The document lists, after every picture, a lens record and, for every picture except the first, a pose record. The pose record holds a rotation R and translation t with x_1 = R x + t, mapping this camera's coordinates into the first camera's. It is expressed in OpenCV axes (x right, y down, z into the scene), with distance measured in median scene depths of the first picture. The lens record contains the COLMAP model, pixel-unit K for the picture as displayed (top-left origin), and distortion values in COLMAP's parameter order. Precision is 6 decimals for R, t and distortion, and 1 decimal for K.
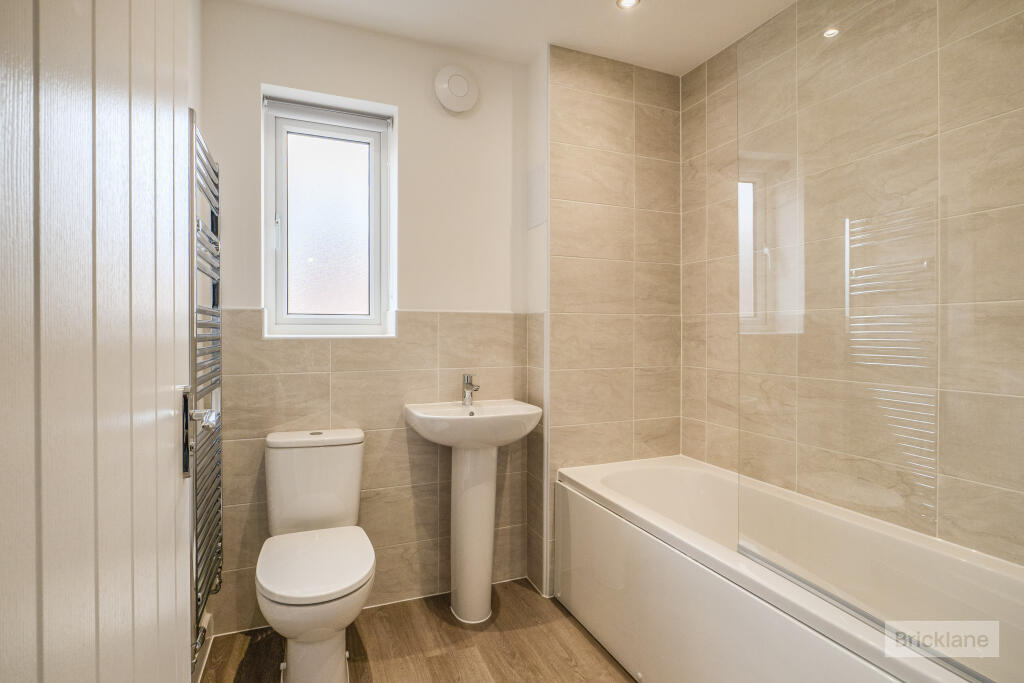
lens RADIAL K [[493.7, 0, 512.7], [0, 493.7, 335.7], [0, 0, 1]] dist [-0.013493, -0.000050]
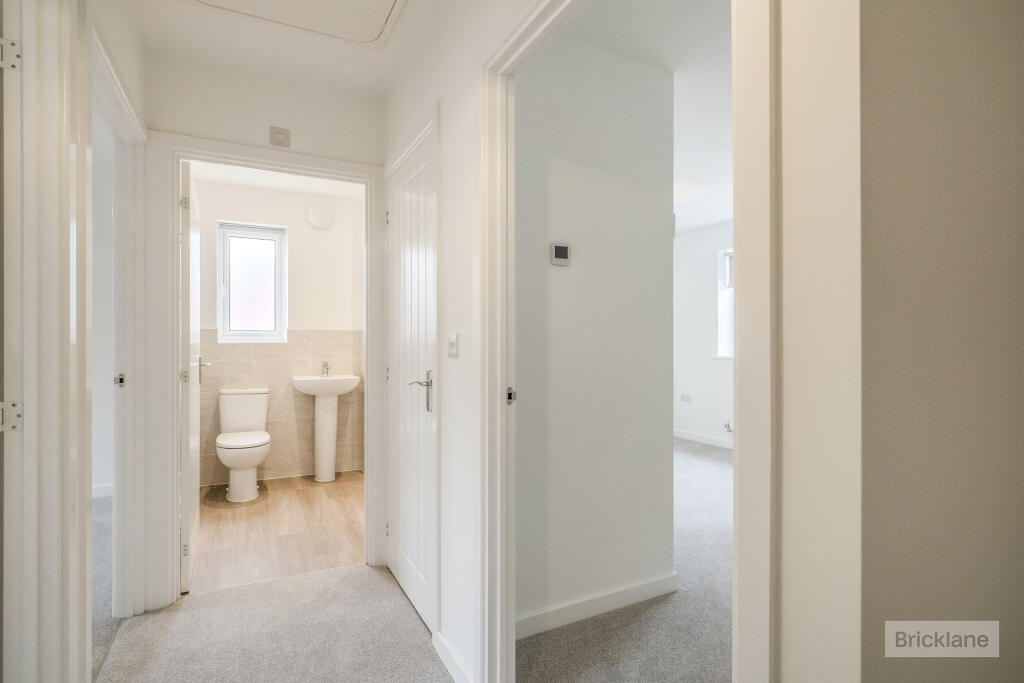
lens RADIAL K [[513.5, 0, 512.0], [0, 513.5, 341.5], [0, 0, 1]] dist [0.000202, -0.000049]
pose [[0.996174, -0.000891, 0.087389, 0.499910], [0.001828, 0.999942, -0.010642, 0.023386], [-0.087374, 0.010761, 0.996117, -1.174246]]
